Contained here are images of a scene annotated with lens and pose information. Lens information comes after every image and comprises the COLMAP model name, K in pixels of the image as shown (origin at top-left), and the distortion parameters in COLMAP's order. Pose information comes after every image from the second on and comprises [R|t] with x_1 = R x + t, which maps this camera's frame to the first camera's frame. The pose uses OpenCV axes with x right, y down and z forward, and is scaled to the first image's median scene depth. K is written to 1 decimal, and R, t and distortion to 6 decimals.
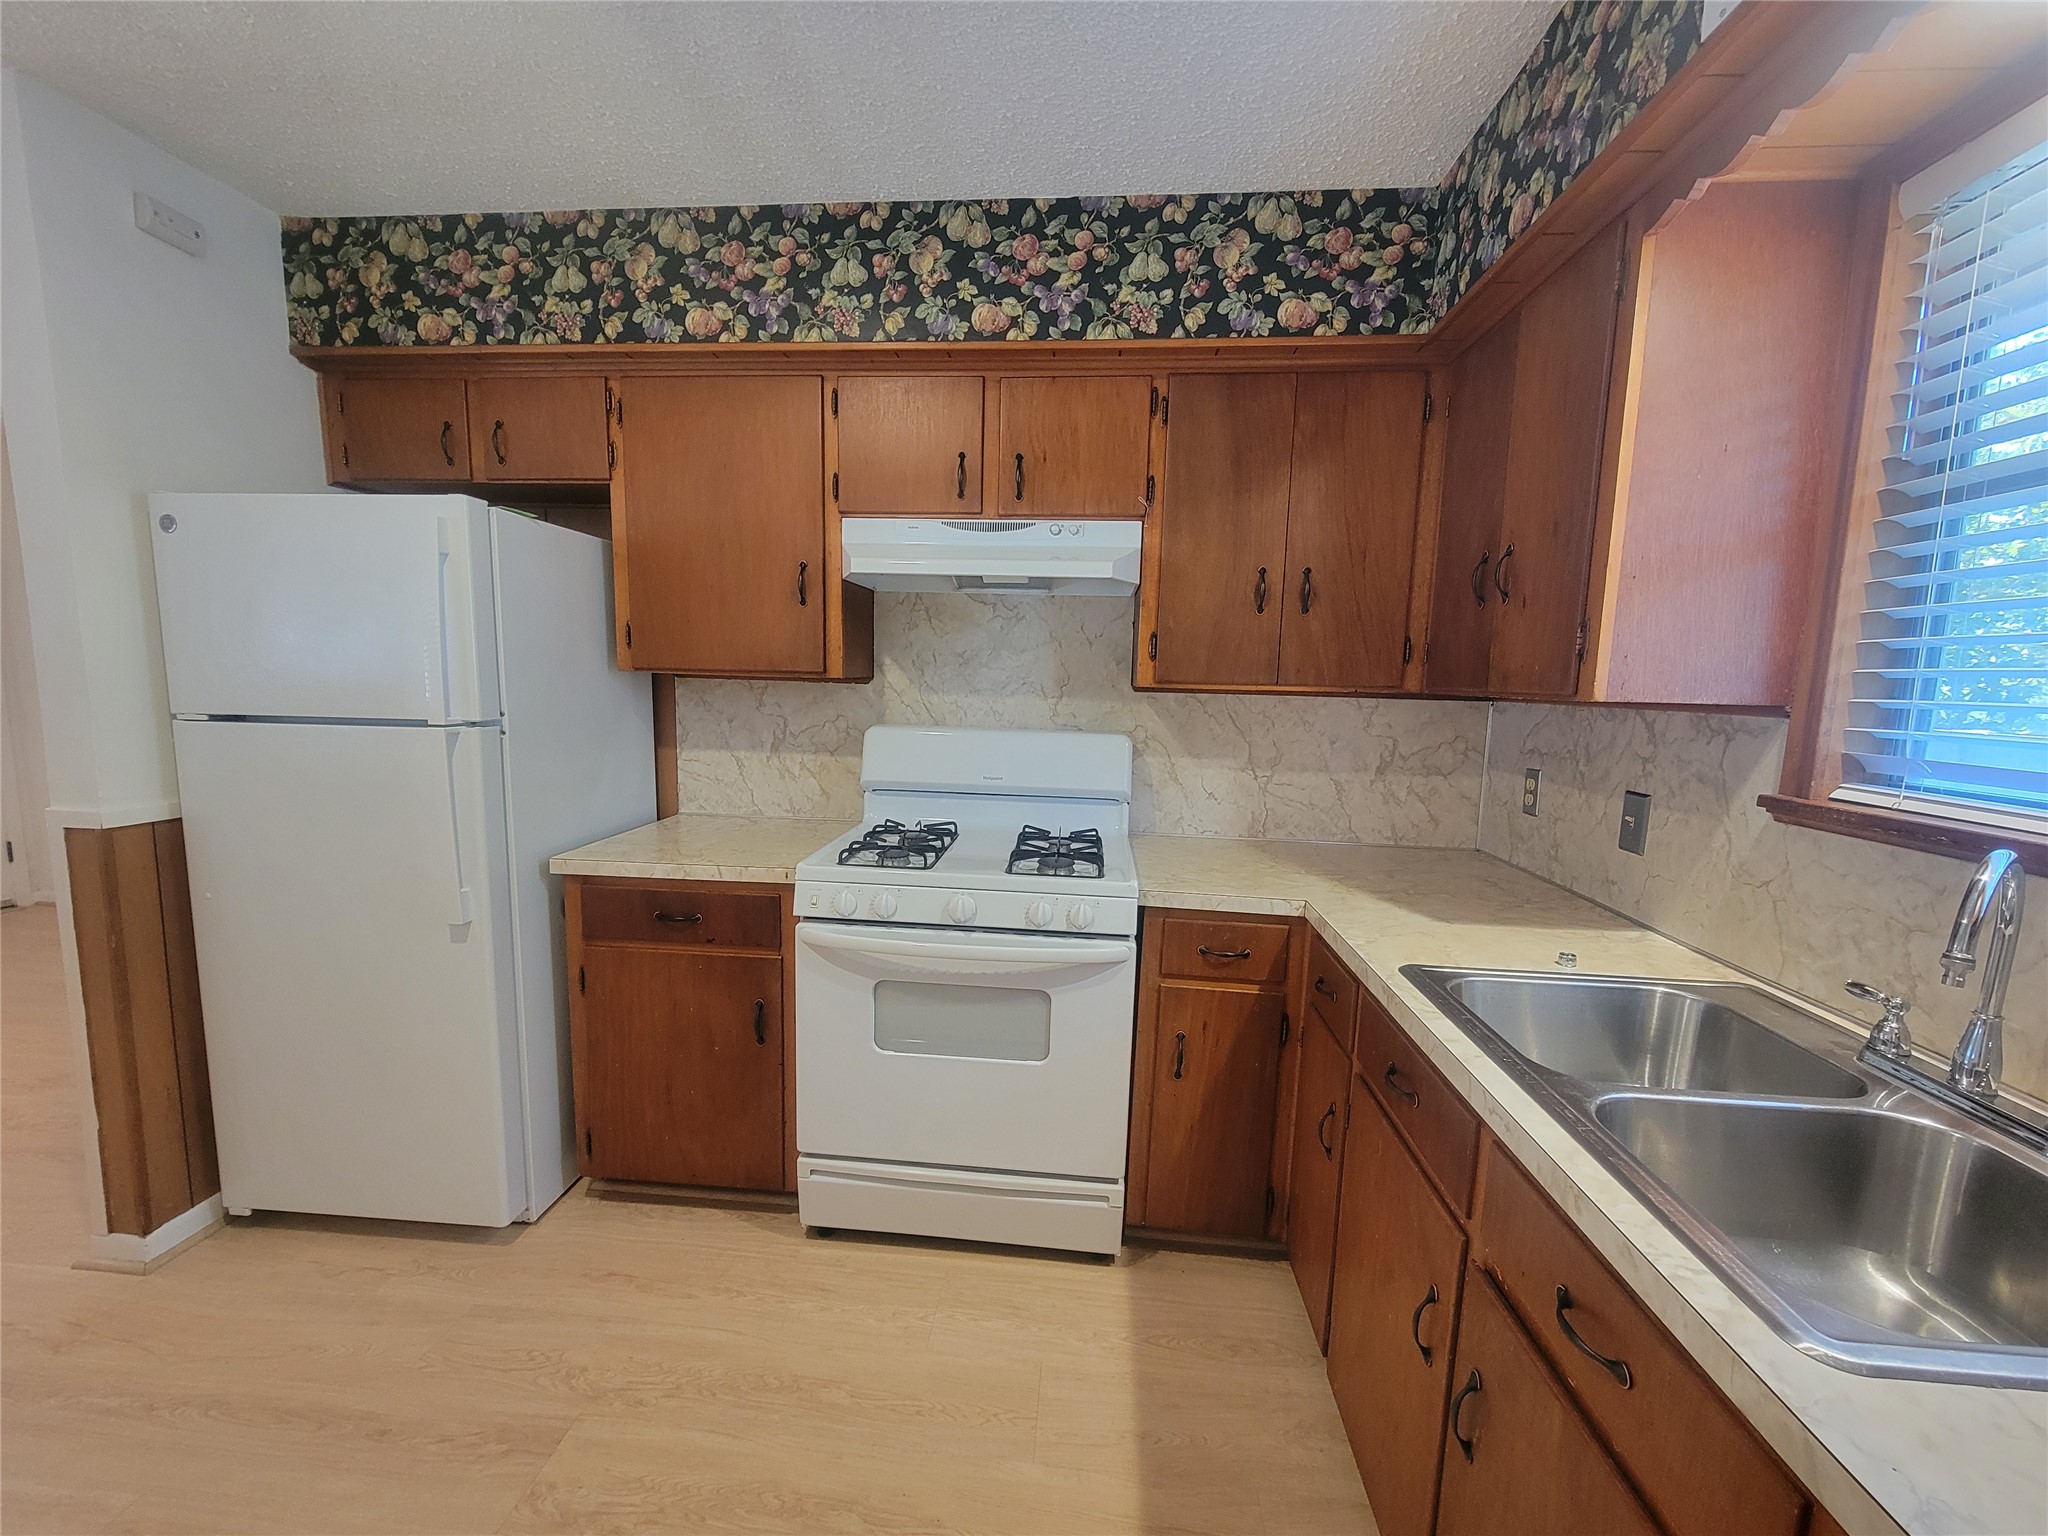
lens RADIAL K [[838.5, 0, 1013.1], [0, 838.5, 786.0], [0, 0, 1]] dist [0.009224, -0.006993]
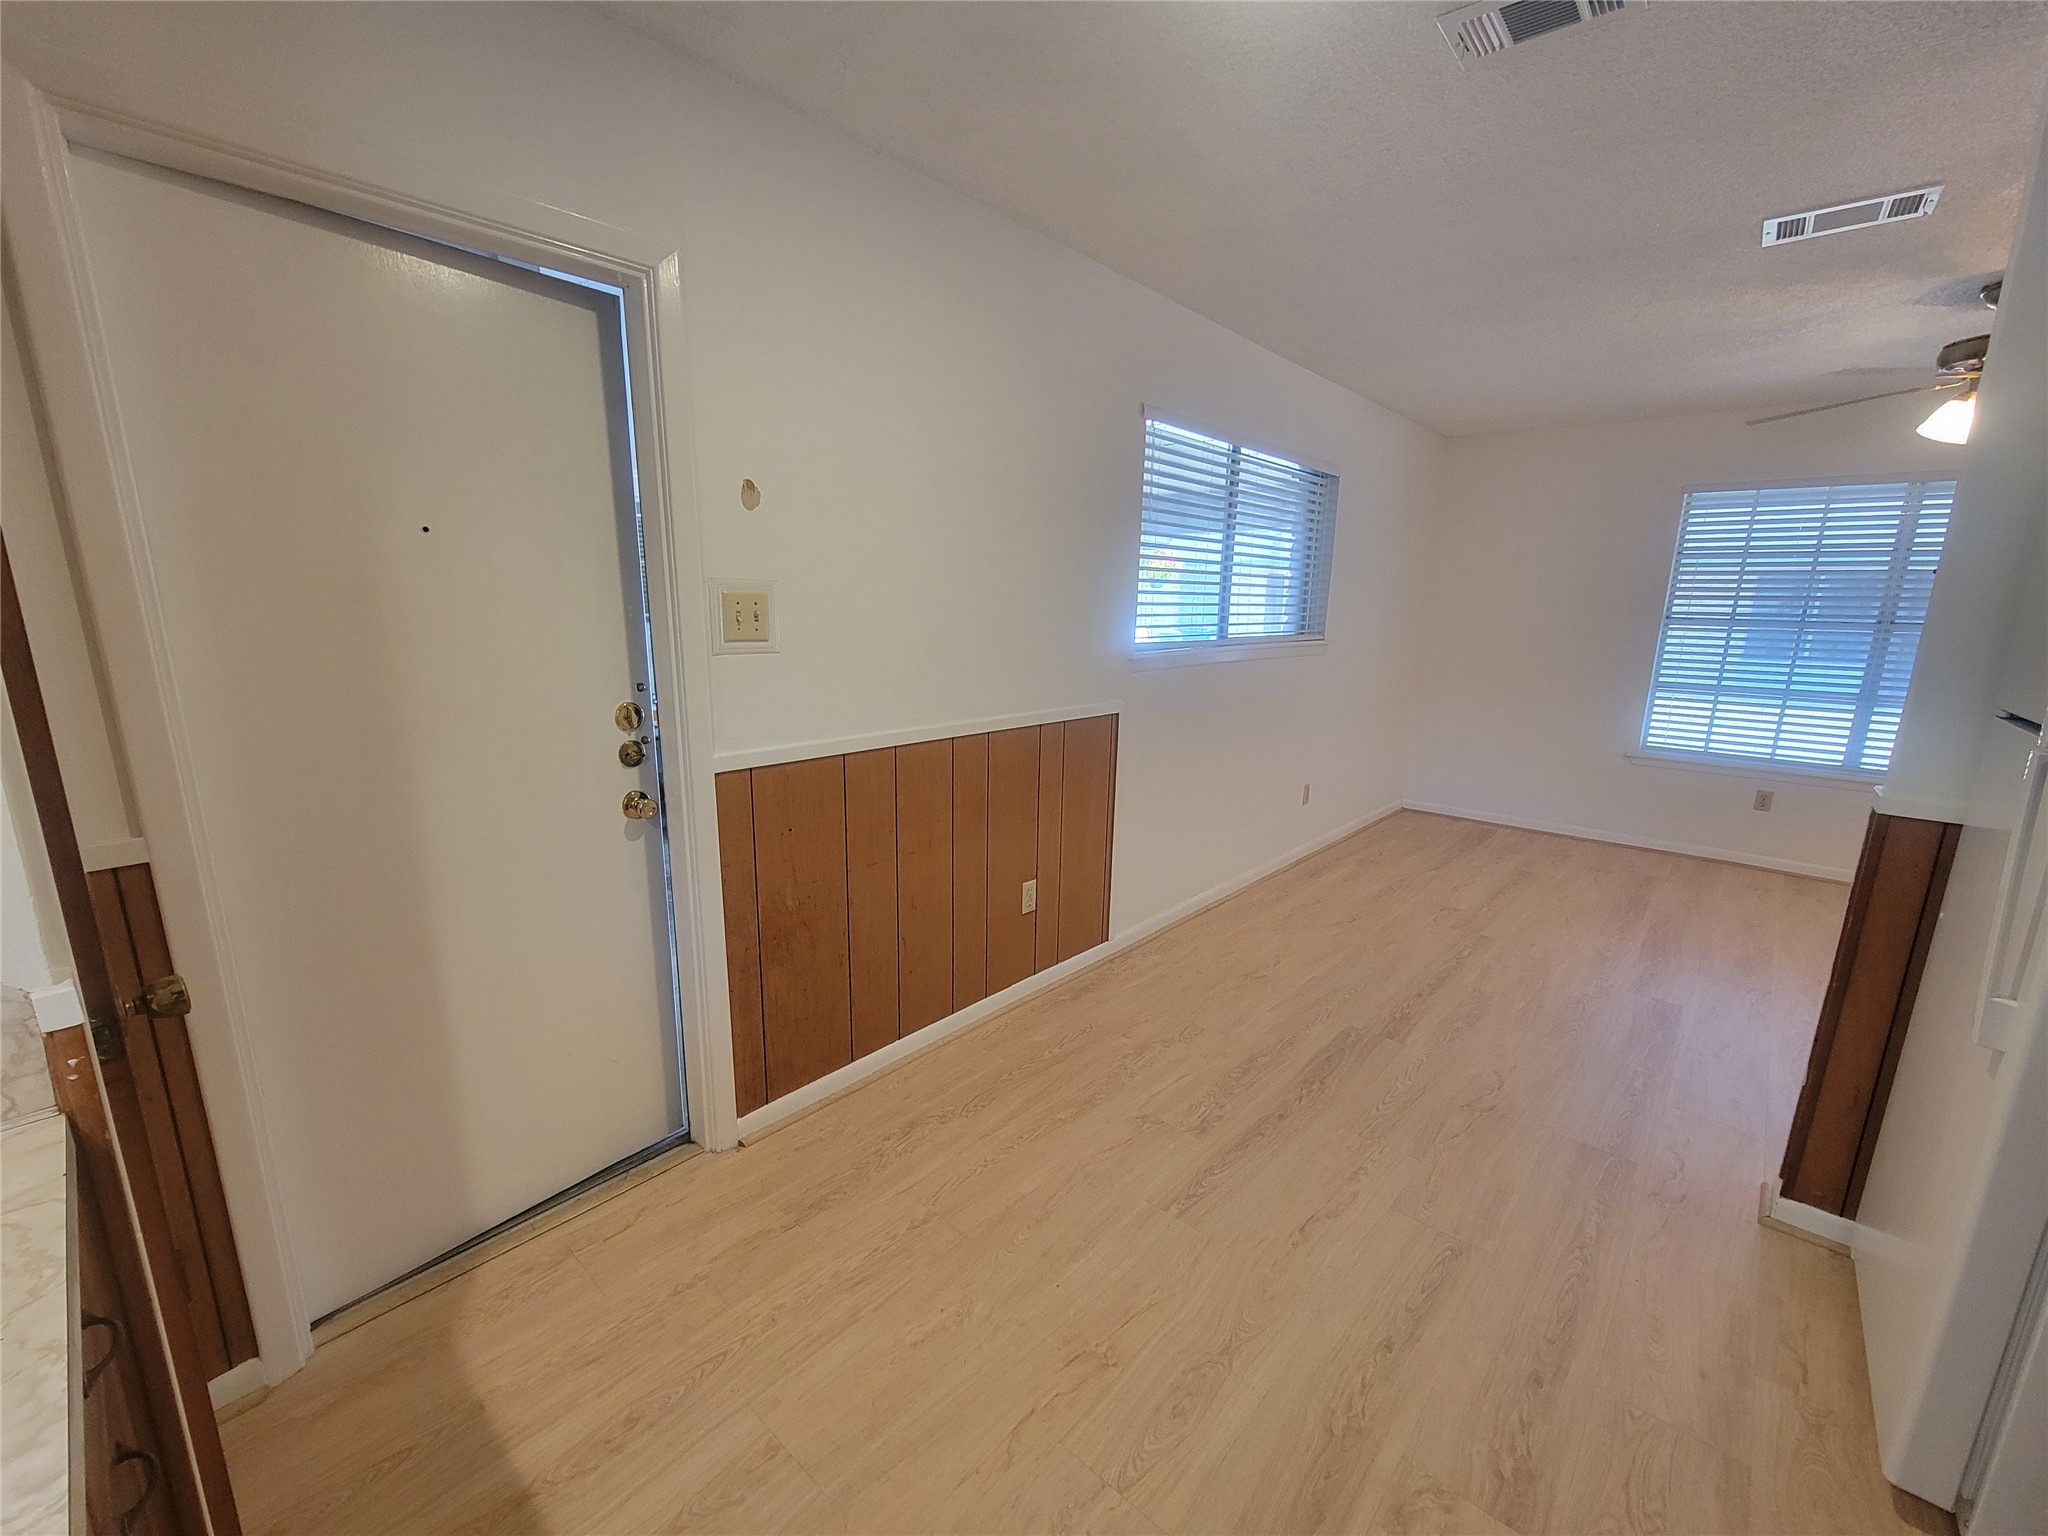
lens RADIAL K [[839.6, 0, 1014.5], [0, 839.6, 785.7], [0, 0, 1]] dist [0.000524, -0.000084]
pose [[-0.594716, 0.143825, -0.790966, 0.267587], [-0.132174, 0.952987, 0.272666, -0.101896], [0.792996, 0.266704, -0.547746, 0.649291]]
